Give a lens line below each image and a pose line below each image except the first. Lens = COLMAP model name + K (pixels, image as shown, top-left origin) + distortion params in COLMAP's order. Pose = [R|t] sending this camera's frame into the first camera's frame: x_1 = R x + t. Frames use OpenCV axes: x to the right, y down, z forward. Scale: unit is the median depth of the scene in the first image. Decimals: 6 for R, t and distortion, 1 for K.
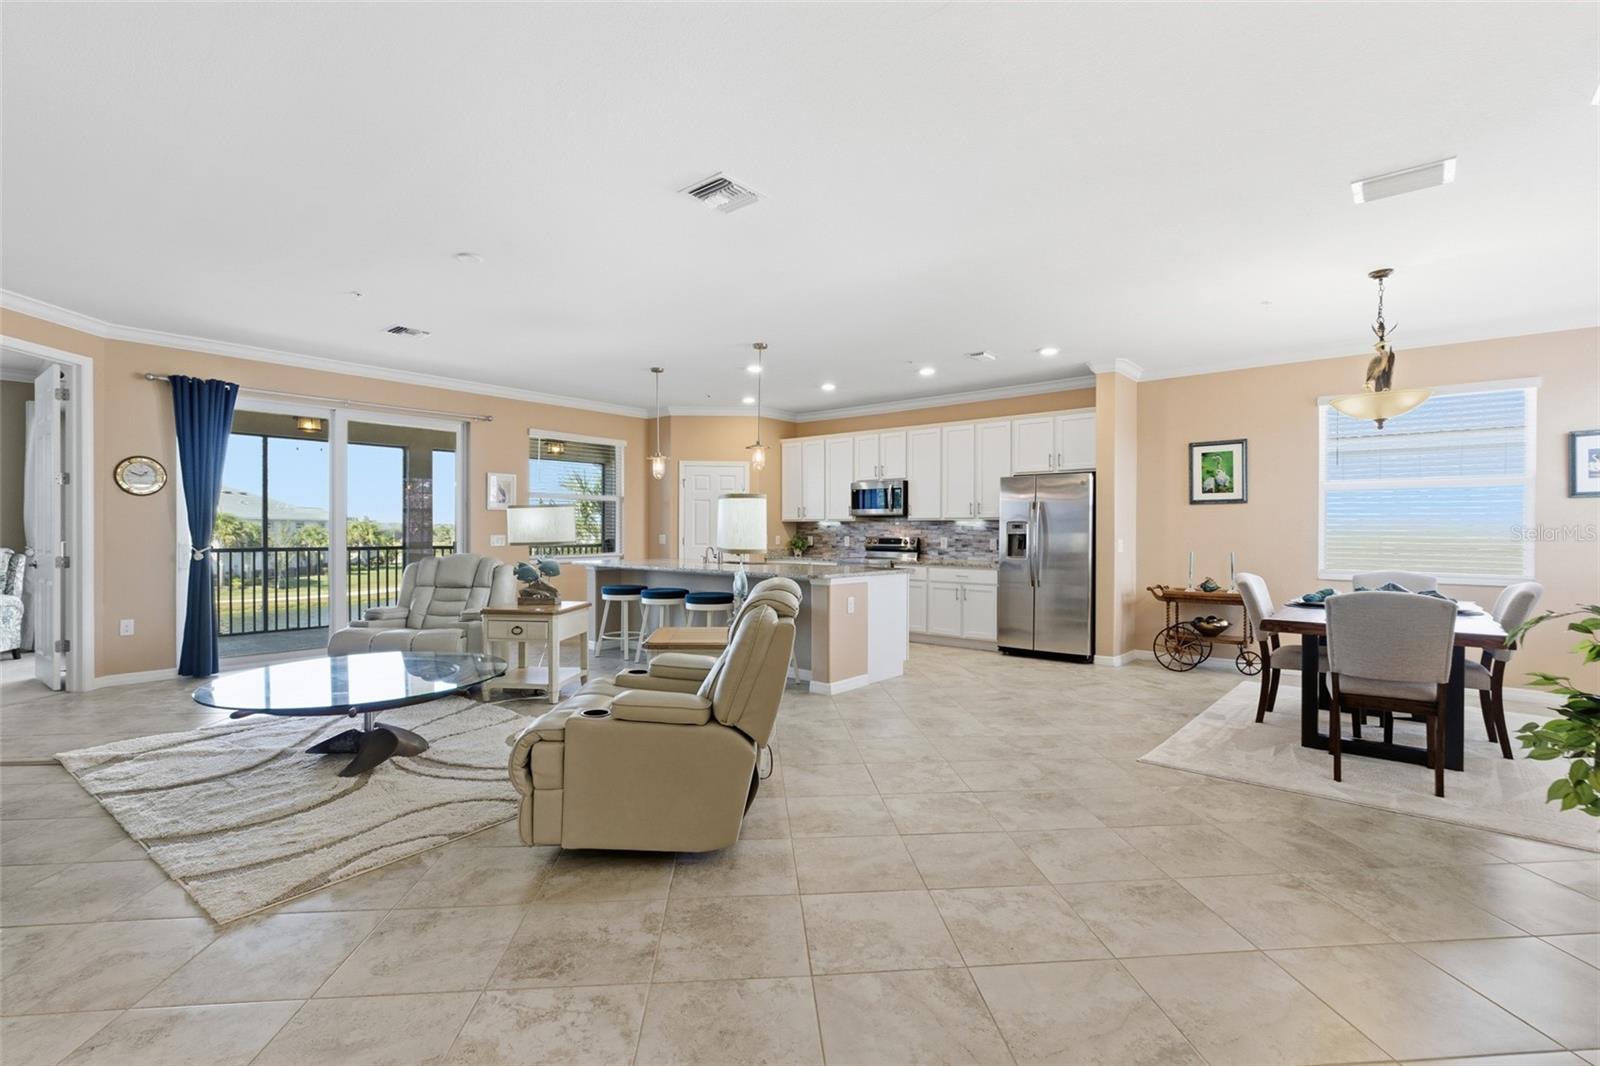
lens RADIAL K [[722.2, 0, 802.2], [0, 722.2, 537.3], [0, 0, 1]] dist [-0.010550, 0.005056]
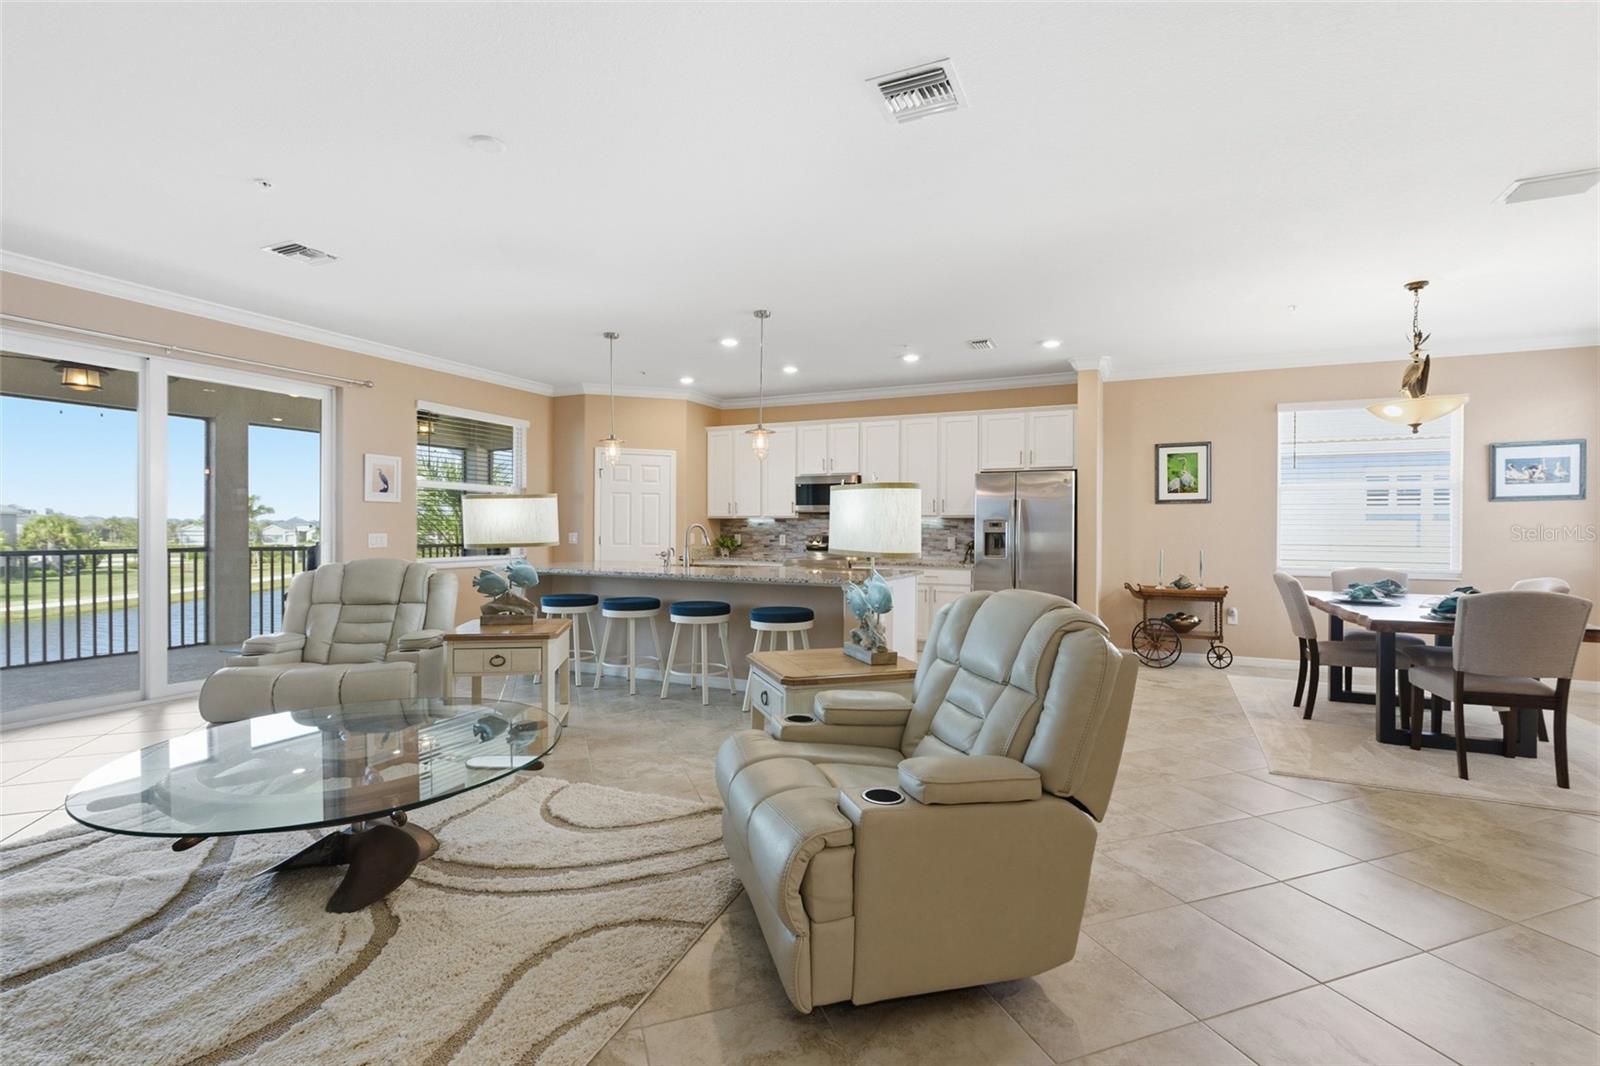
lens RADIAL K [[722.2, 0, 803.6], [0, 722.2, 535.4], [0, 0, 1]] dist [-0.010550, 0.005056]
pose [[0.964571, -0.000675, 0.263822, -0.217729], [0.000437, 0.999999, 0.000963, -0.001854], [-0.263822, -0.000814, 0.964571, 0.145189]]
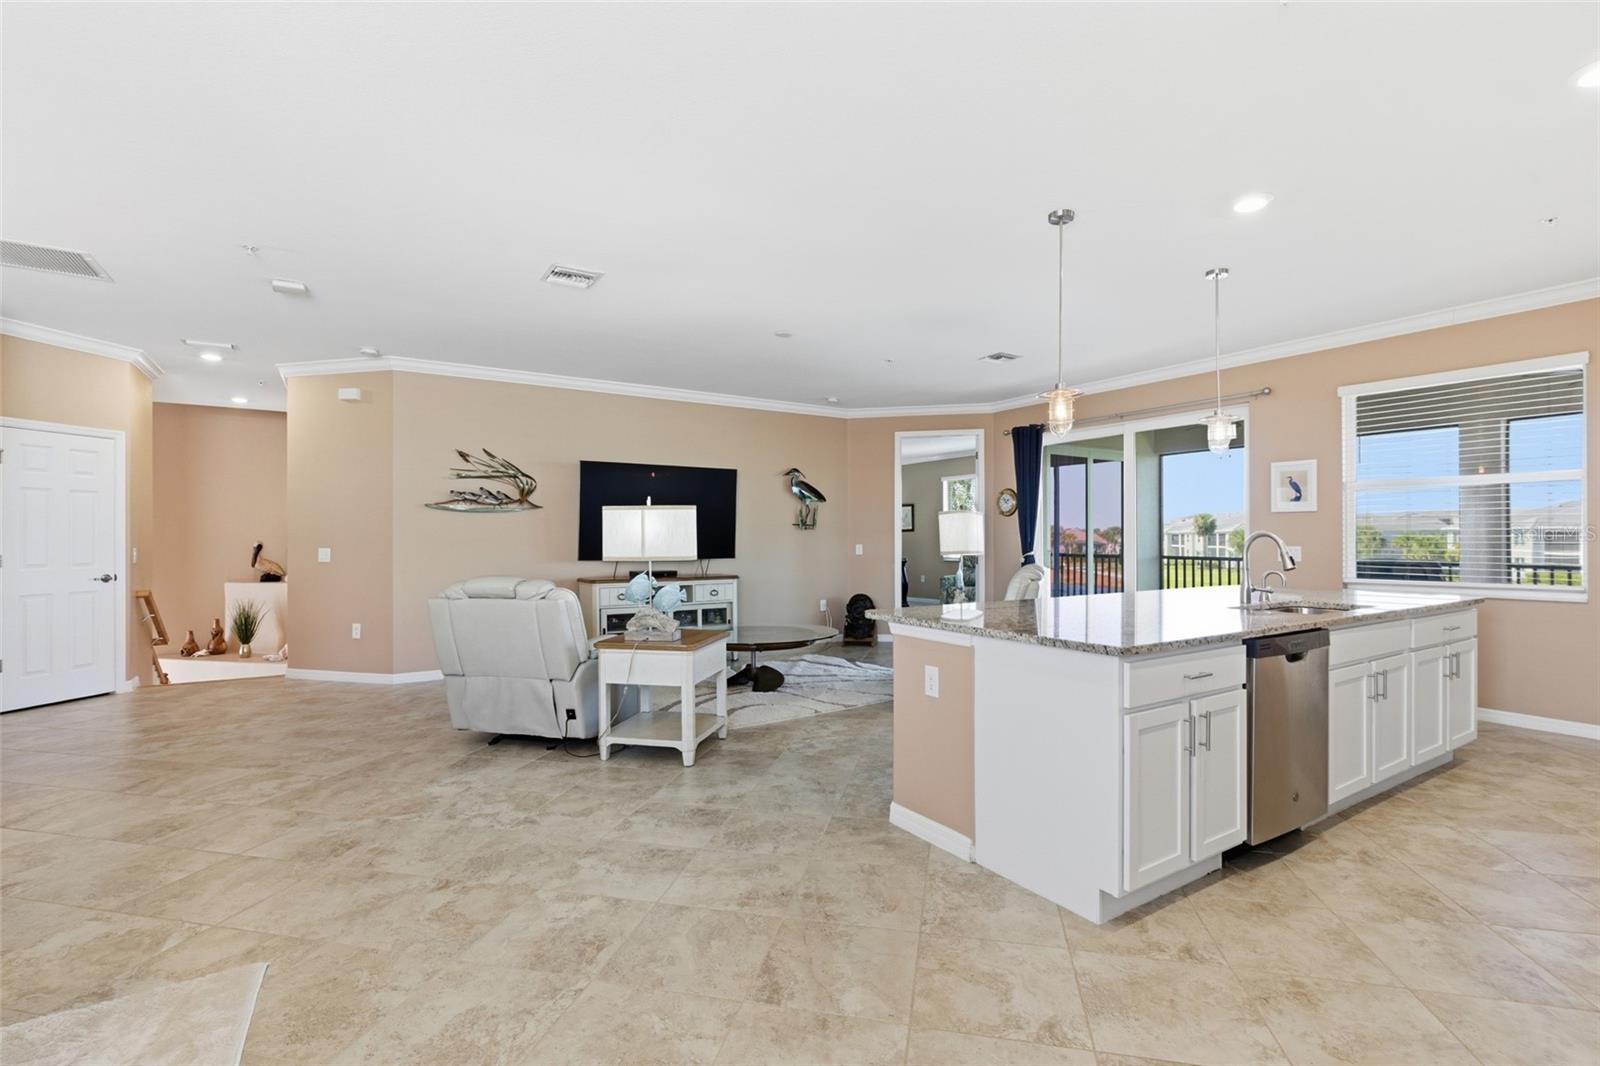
lens RADIAL K [[722.2, 0, 799.2], [0, 722.2, 538.8], [0, 0, 1]] dist [-0.010550, 0.005056]
pose [[-0.292148, -0.002567, -0.956370, 0.501385], [-0.007753, 0.999970, -0.000315, -0.007756], [0.956342, 0.007323, -0.292159, 0.890993]]
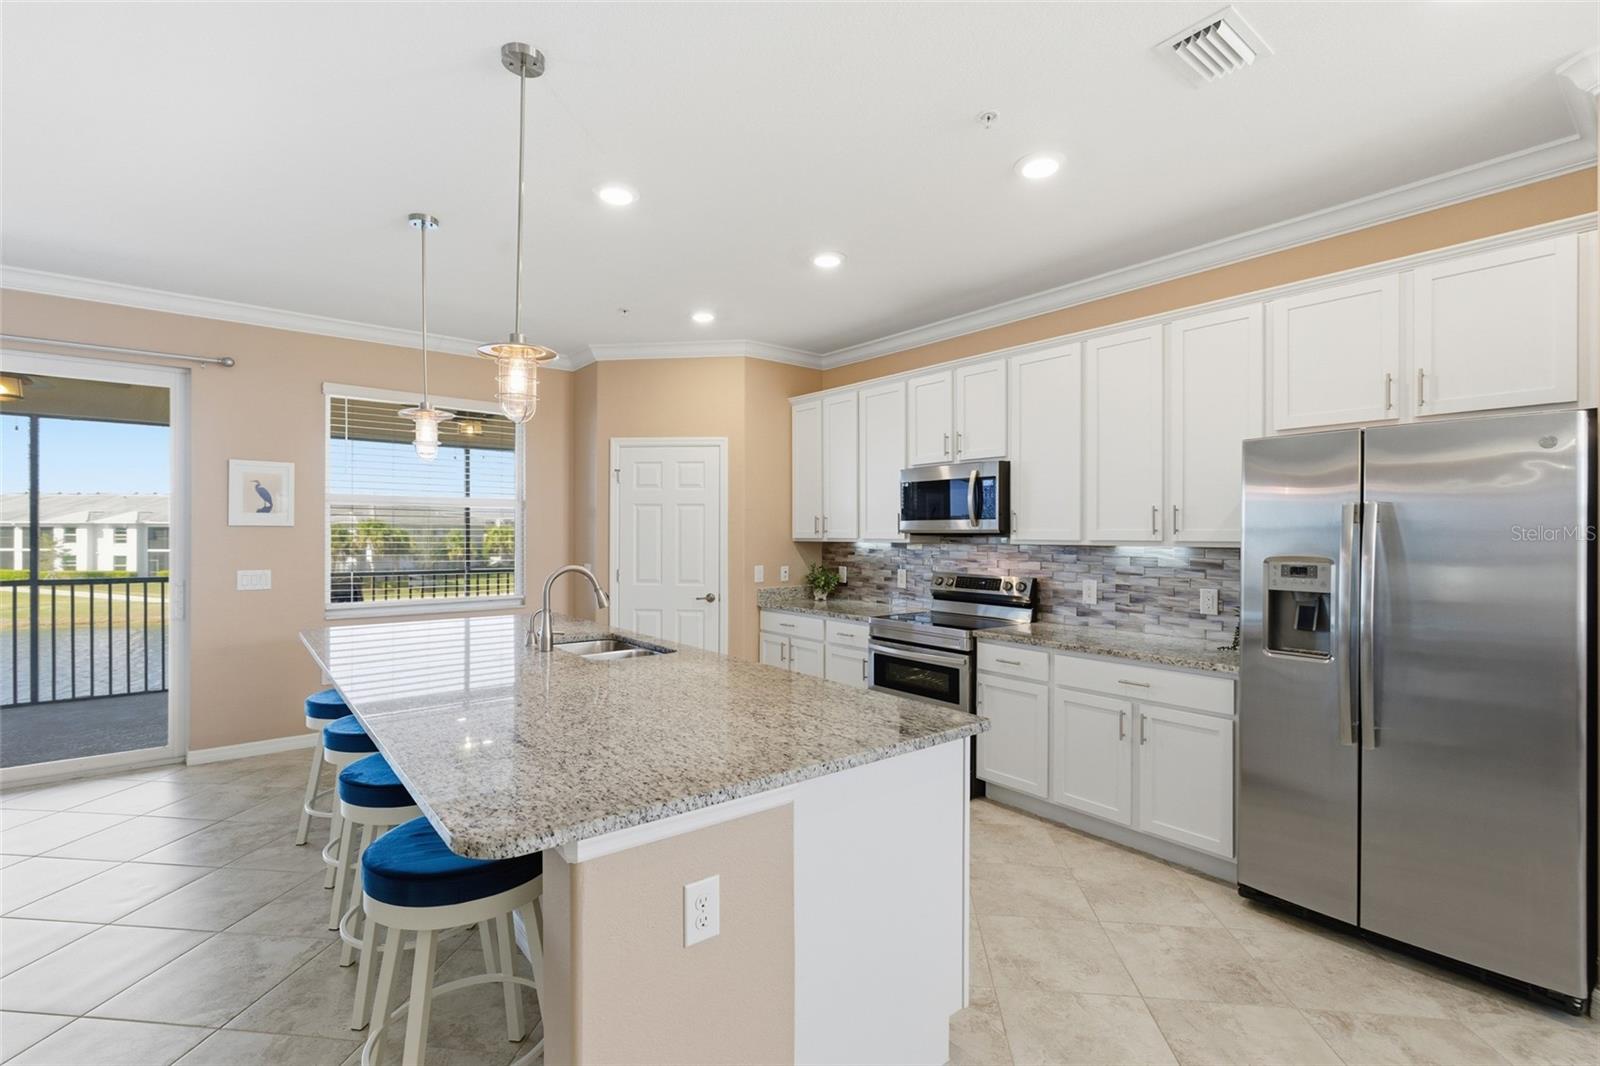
lens RADIAL K [[722.2, 0, 805.3], [0, 722.2, 538.5], [0, 0, 1]] dist [-0.010550, 0.005056]
pose [[0.982973, 0.000760, -0.183749, 0.126397], [-0.001357, 0.999994, -0.003125, -0.032137], [0.183745, 0.003321, 0.982968, 0.634221]]
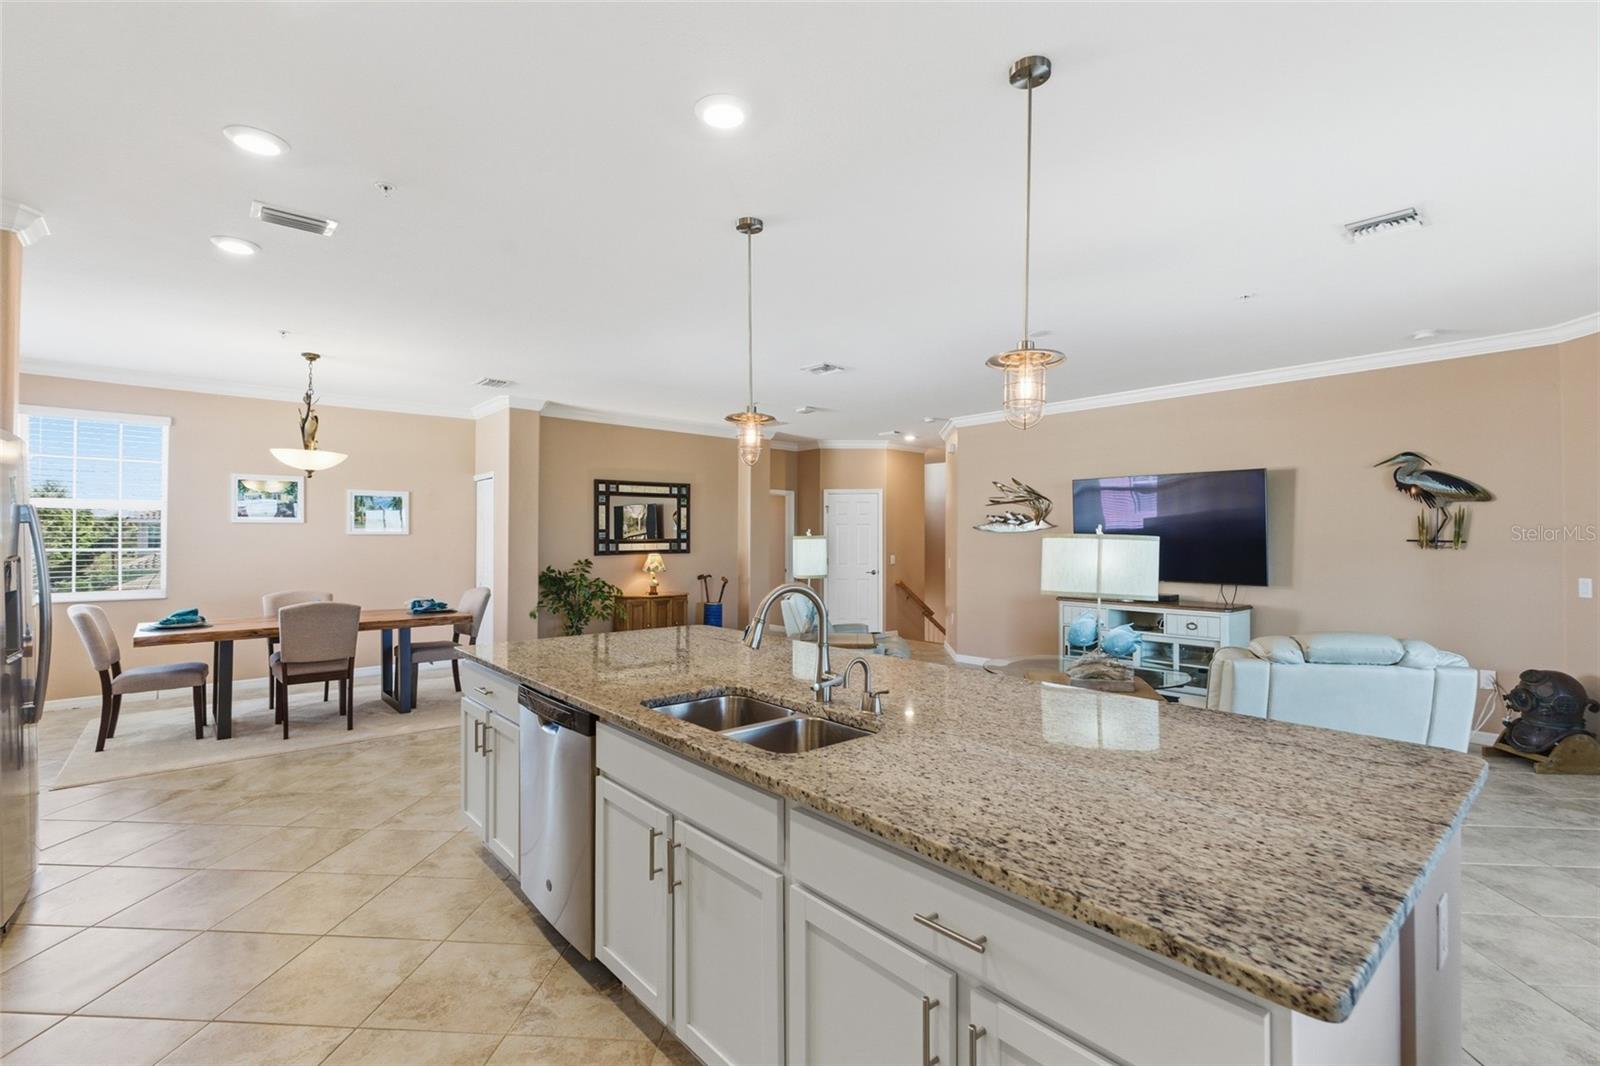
lens RADIAL K [[722.2, 0, 820.9], [0, 722.2, 527.3], [0, 0, 1]] dist [-0.010550, 0.005056]
pose [[-0.990920, -0.005156, 0.134354, -0.175651], [-0.006380, 0.999942, -0.008681, -0.036950], [-0.134301, -0.009459, -0.990895, 1.394727]]
